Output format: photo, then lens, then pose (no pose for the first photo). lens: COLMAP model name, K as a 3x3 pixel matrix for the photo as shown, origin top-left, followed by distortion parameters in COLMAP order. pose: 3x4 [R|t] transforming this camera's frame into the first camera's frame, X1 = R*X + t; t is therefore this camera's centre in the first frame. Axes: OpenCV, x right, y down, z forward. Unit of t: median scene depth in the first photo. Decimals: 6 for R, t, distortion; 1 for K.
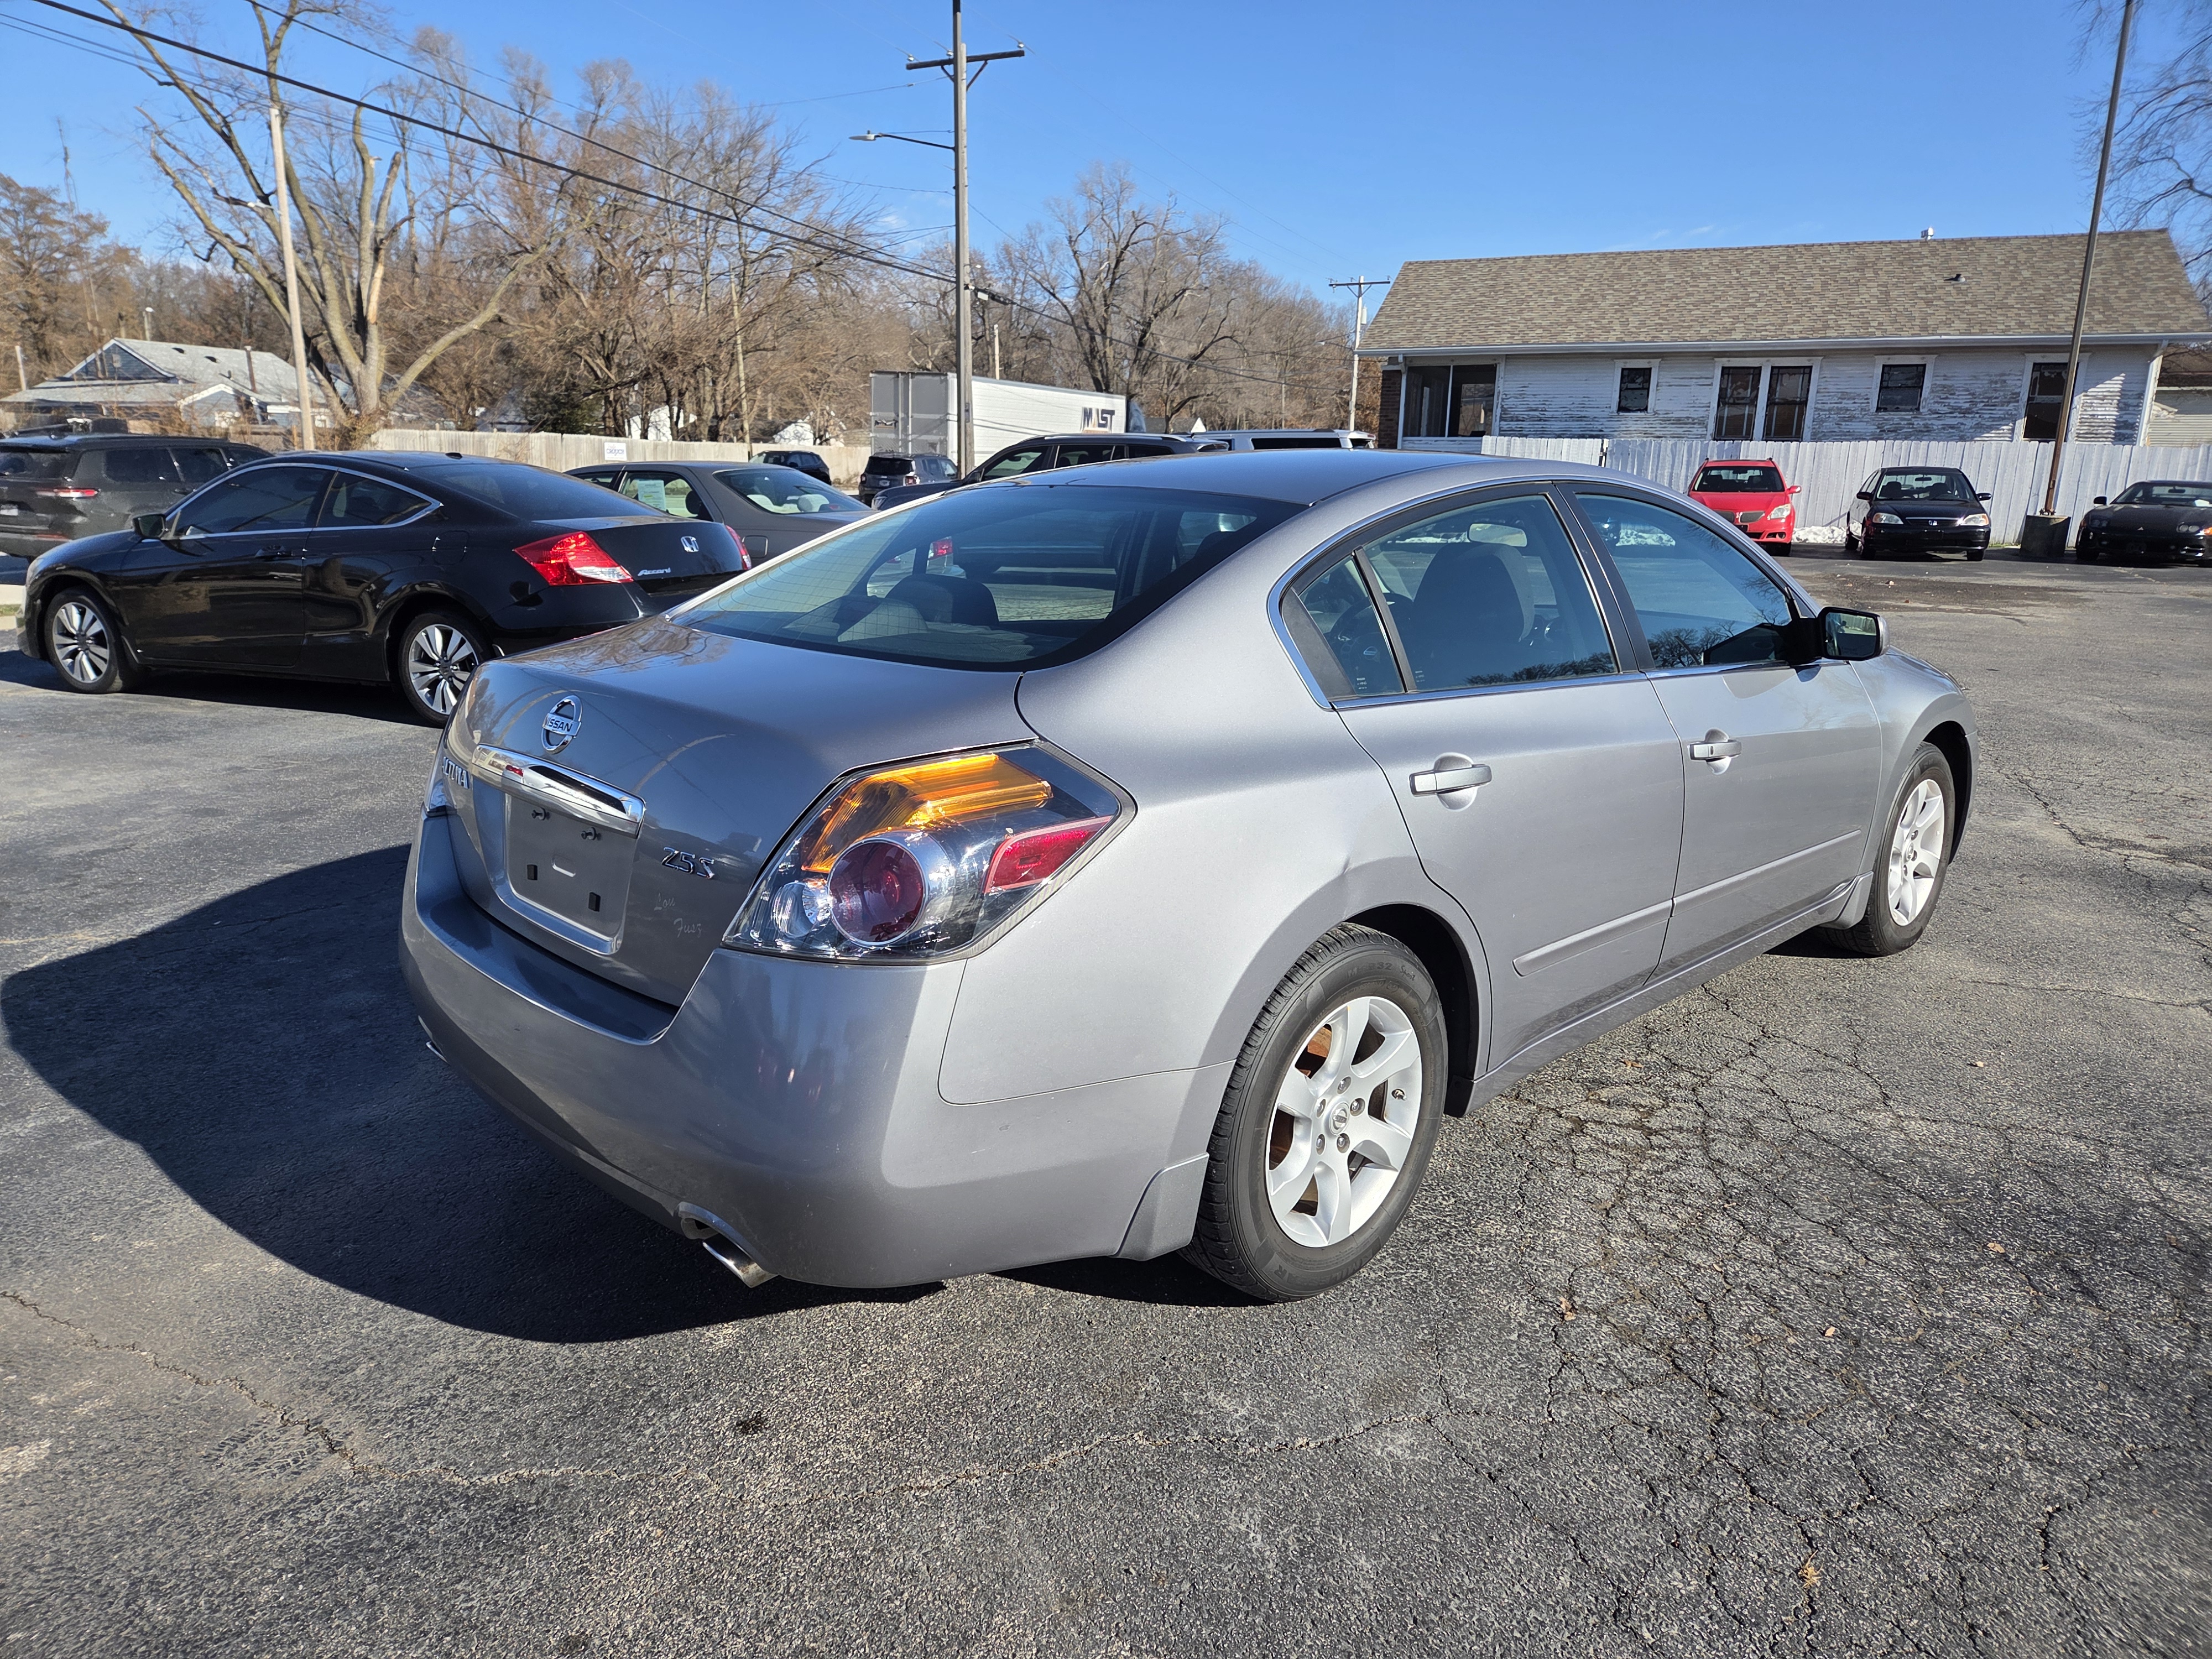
lens RADIAL K [[1478.7, 0, 1111.5], [0, 1478.7, 830.1], [0, 0, 1]] dist [0.033970, -0.022768]
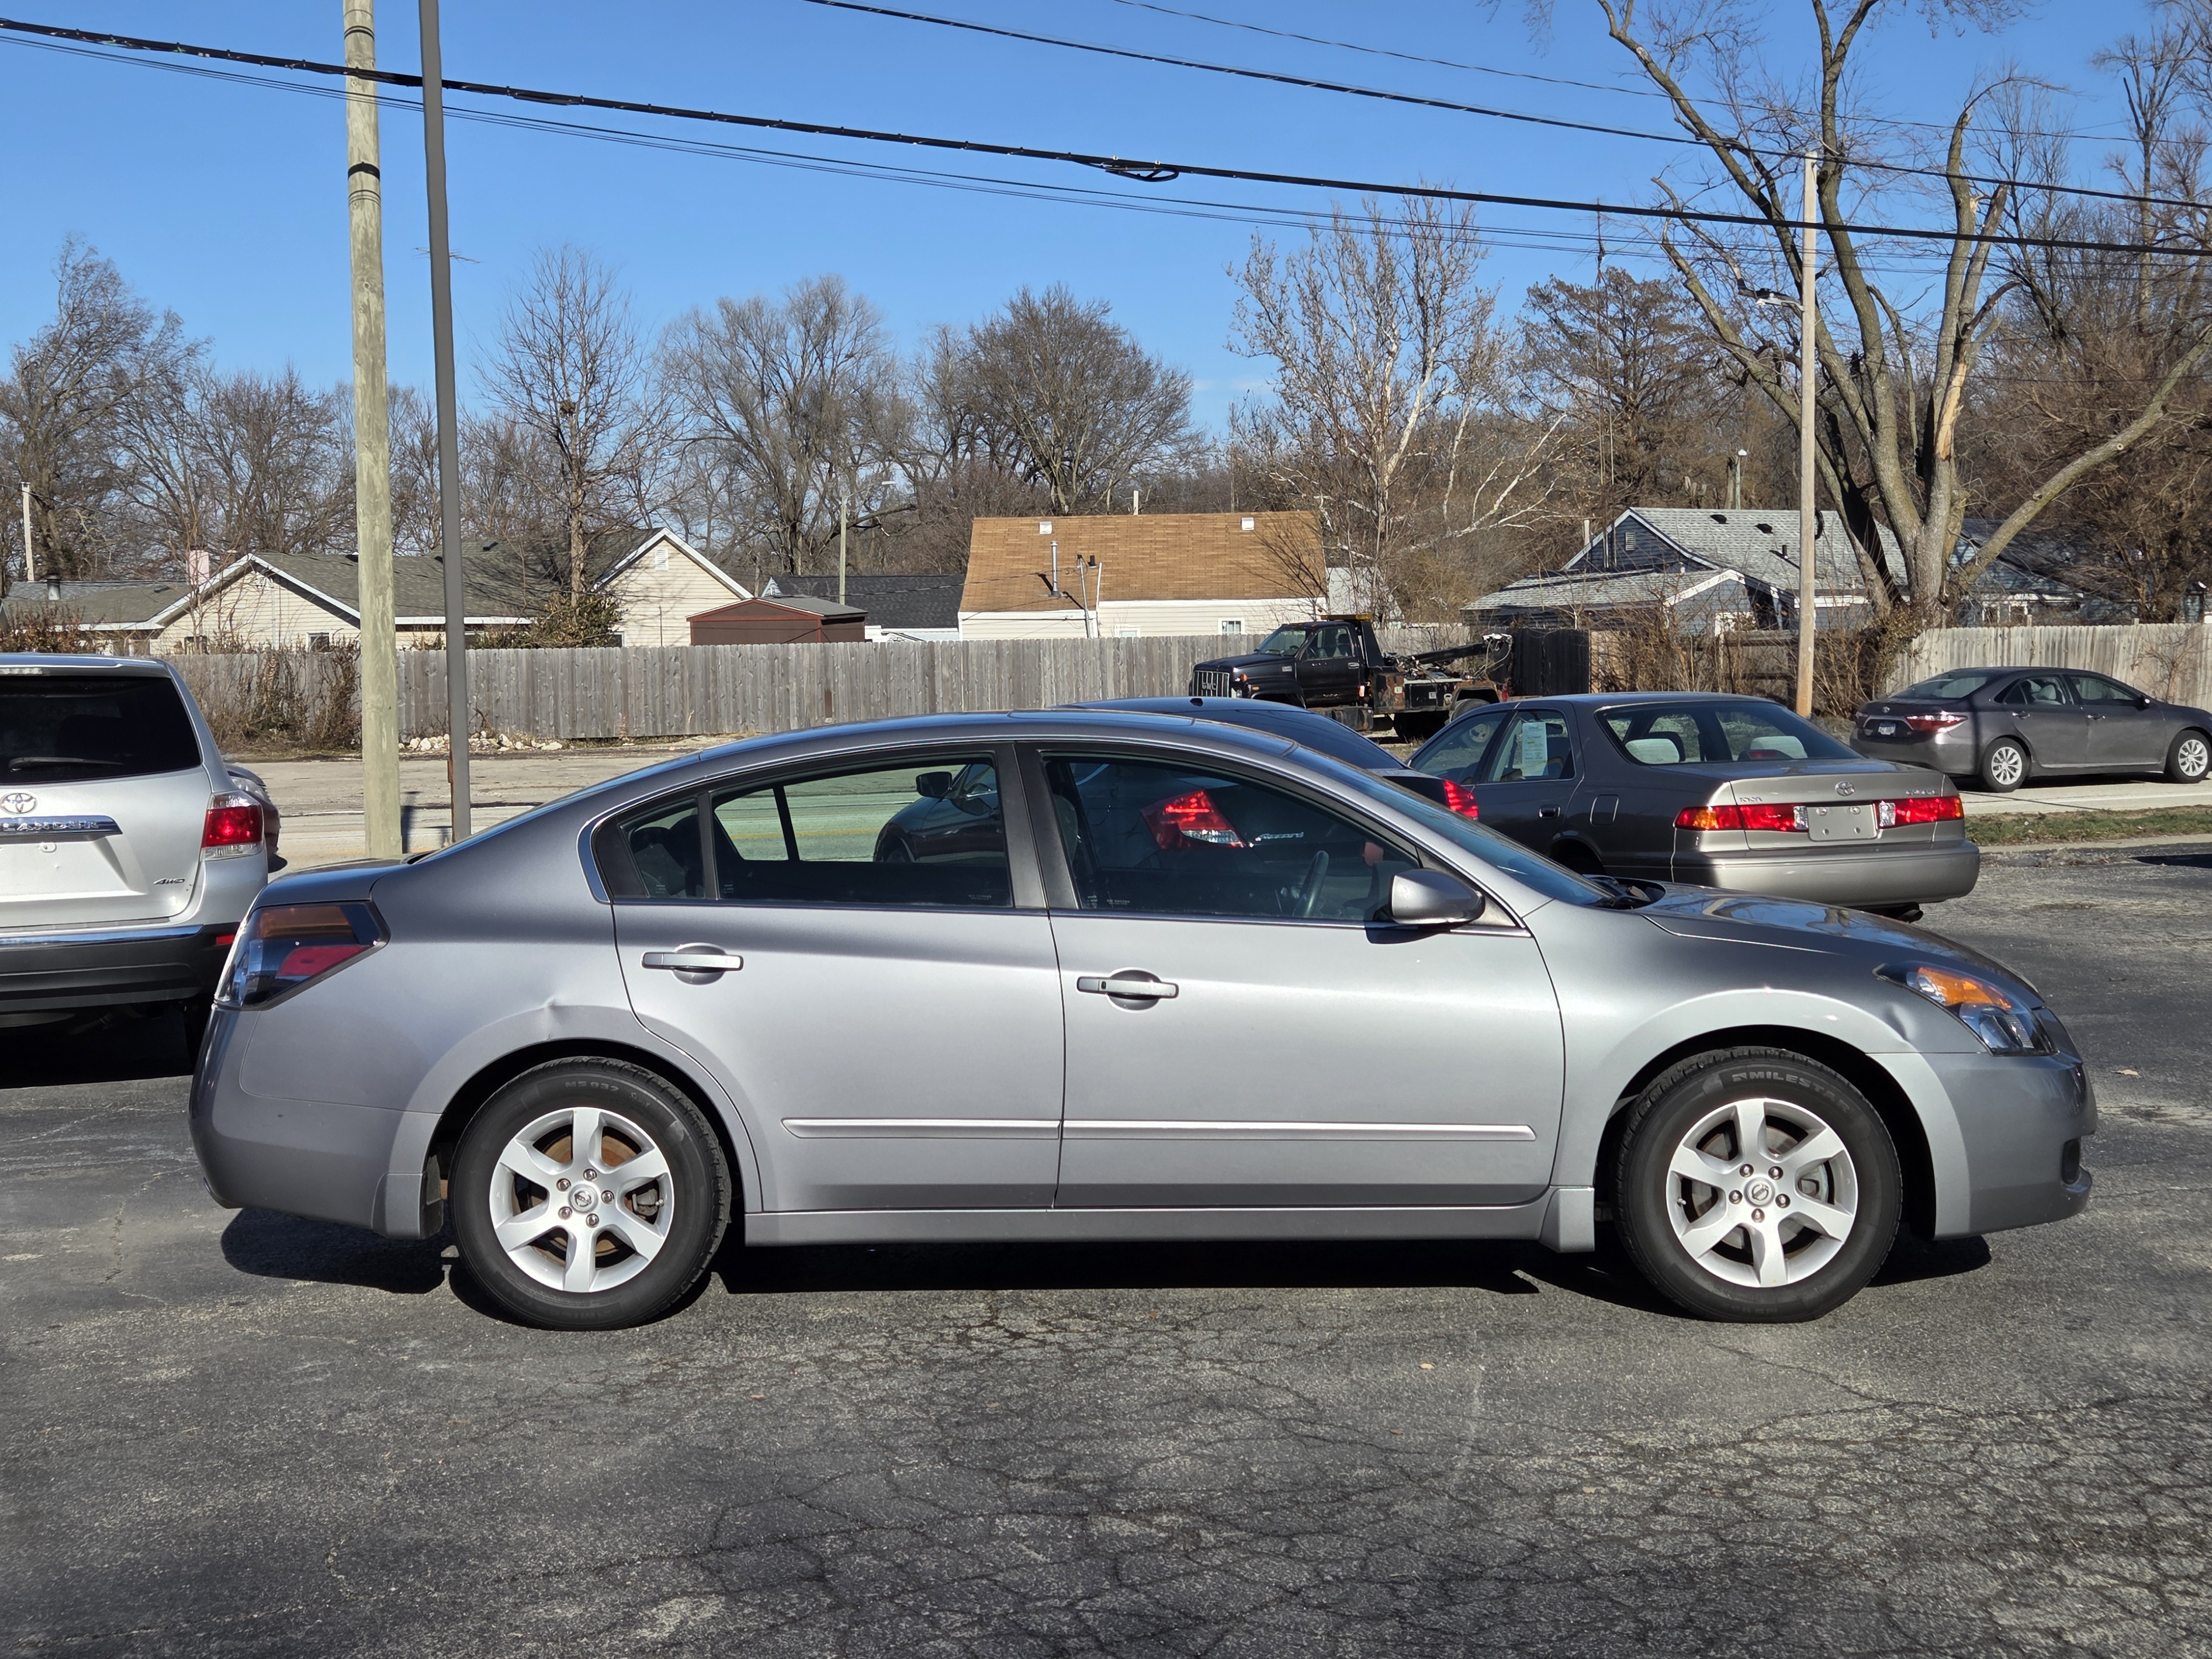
lens RADIAL K [[3002.2, 0, 1113.7], [0, 3002.2, 820.5], [0, 0, 1]] dist [0.075646, 0.000000]
pose [[0.693139, 0.013014, -0.720686, 0.155838], [-0.149940, 0.980569, -0.126502, 0.008084], [0.705036, 0.195744, 0.681622, -0.039364]]
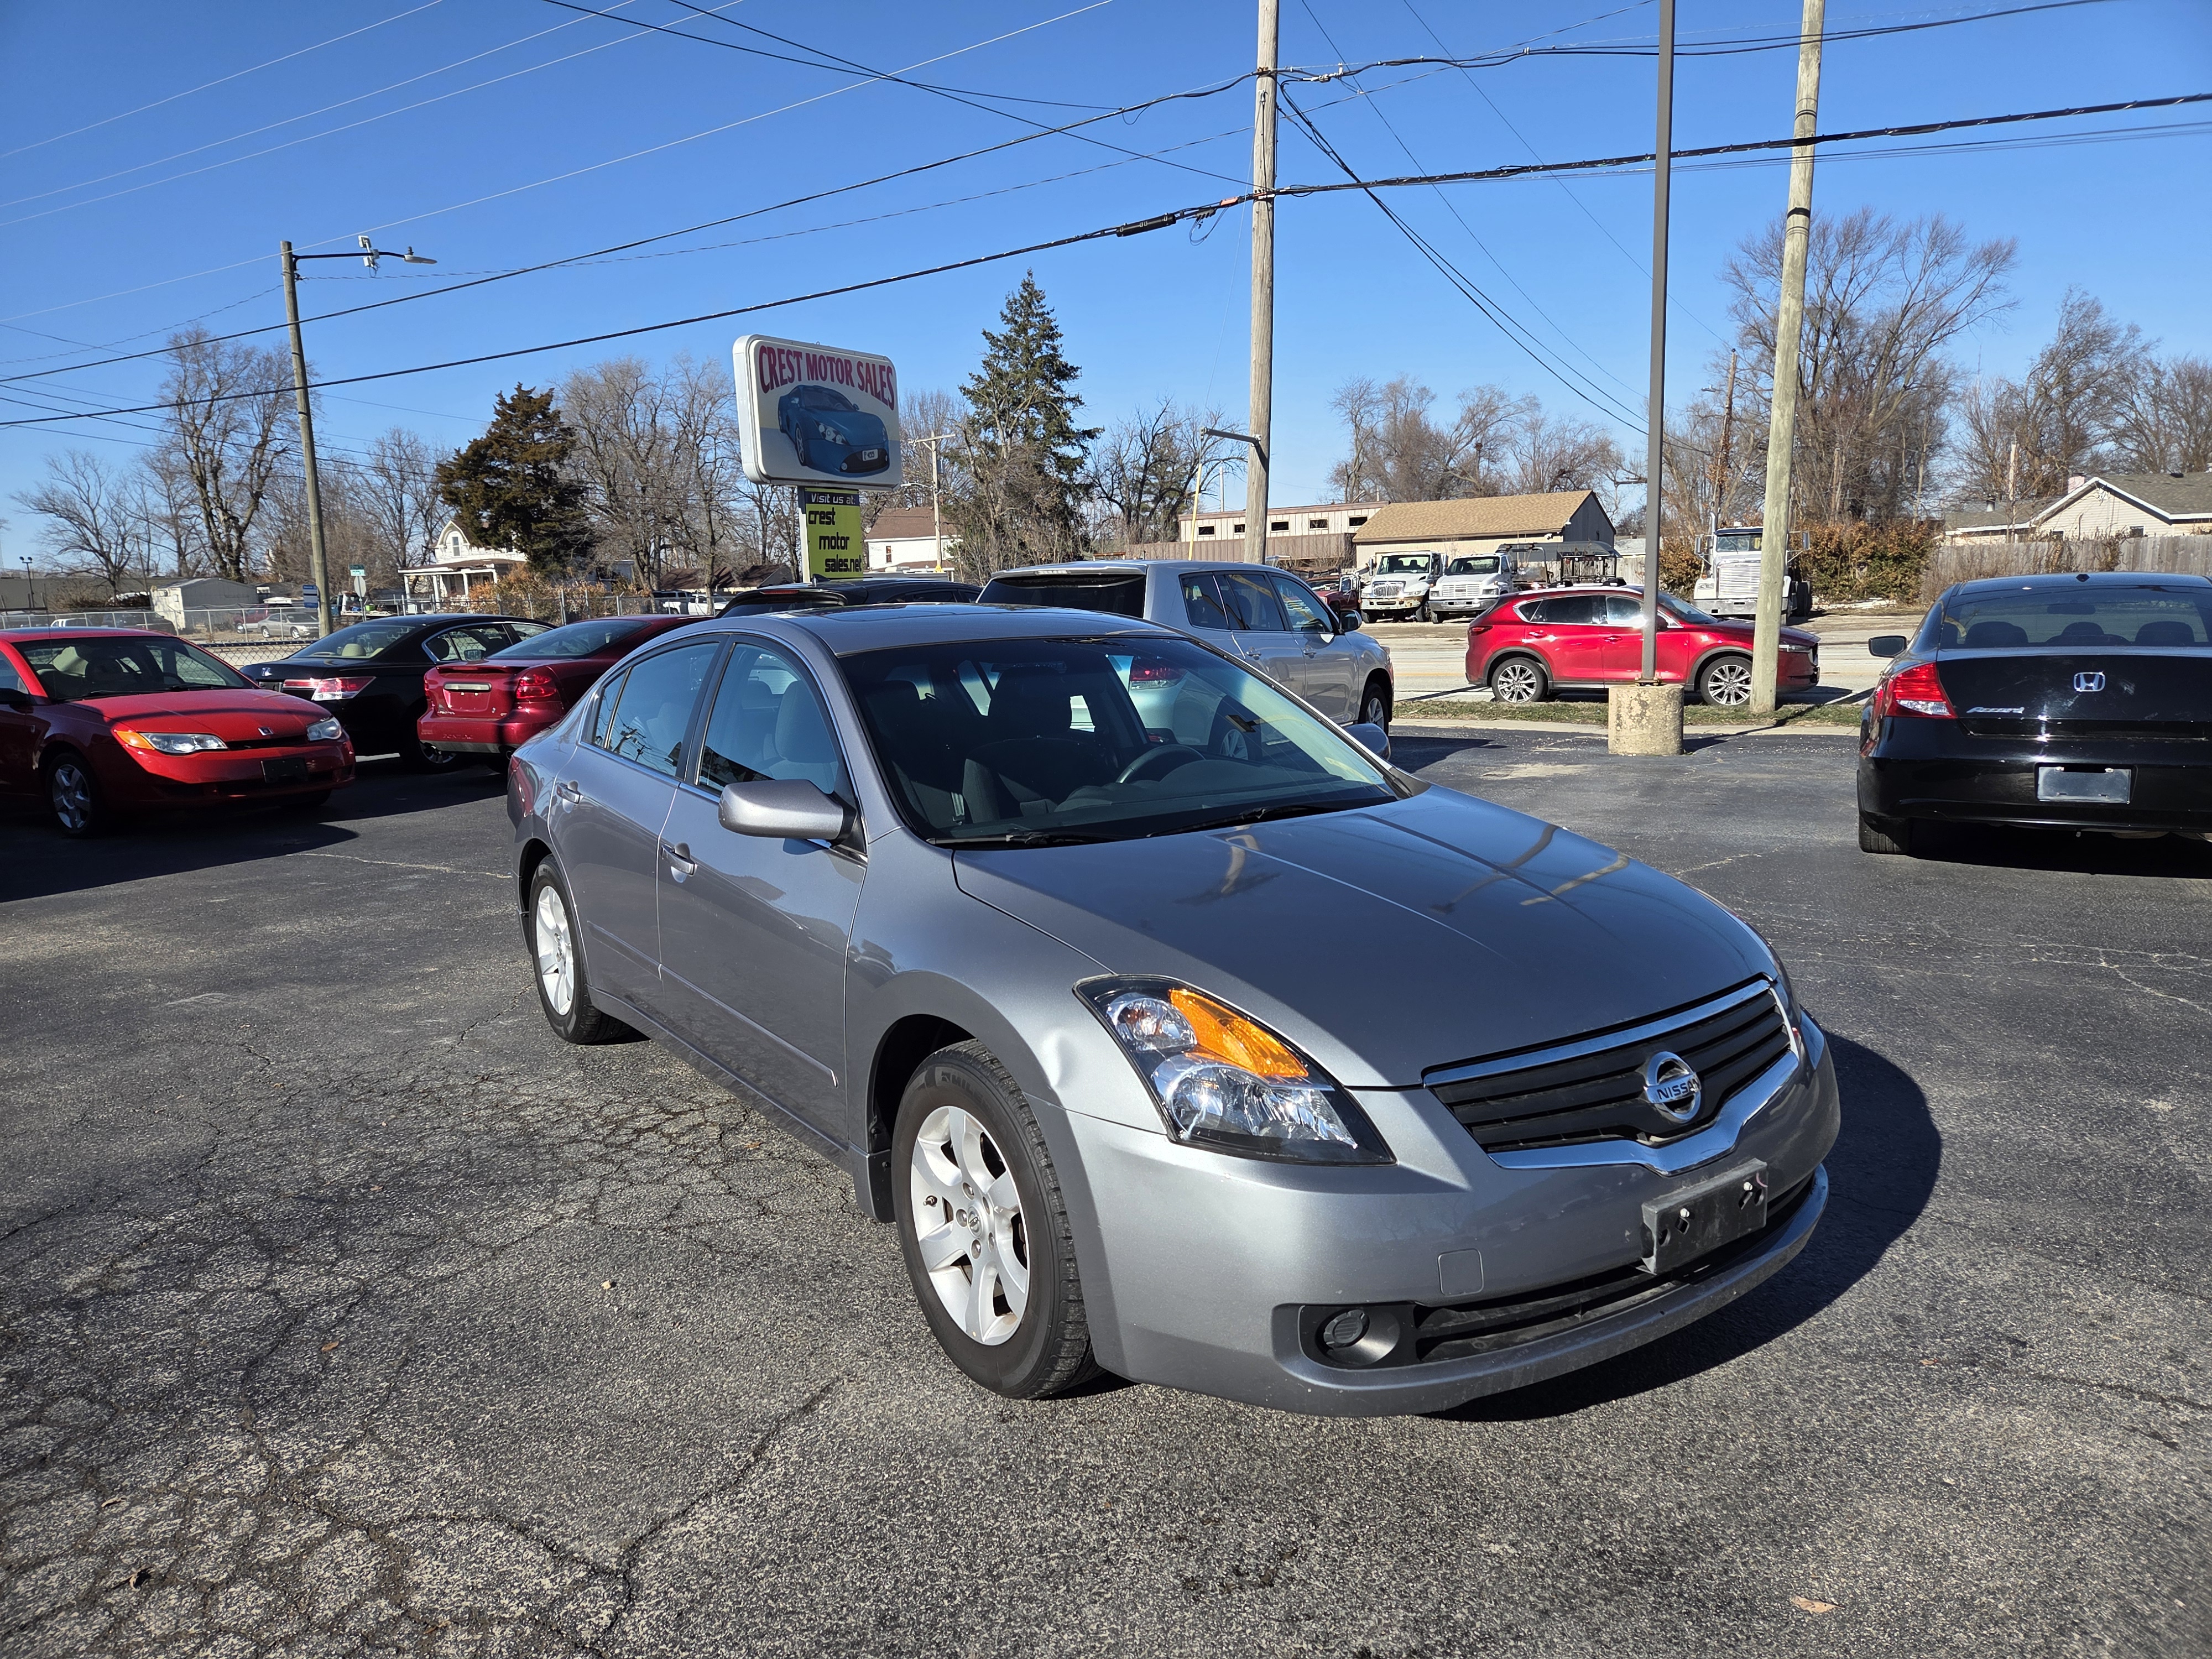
lens RADIAL K [[1478.7, 0, 1083.7], [0, 1478.7, 847.6], [0, 0, 1]] dist [0.033970, -0.022768]
pose [[-0.186986, 0.161363, -0.969019, 0.119733], [-0.214402, 0.955934, 0.200555, -0.030043], [0.958680, 0.245261, -0.144150, 0.118944]]
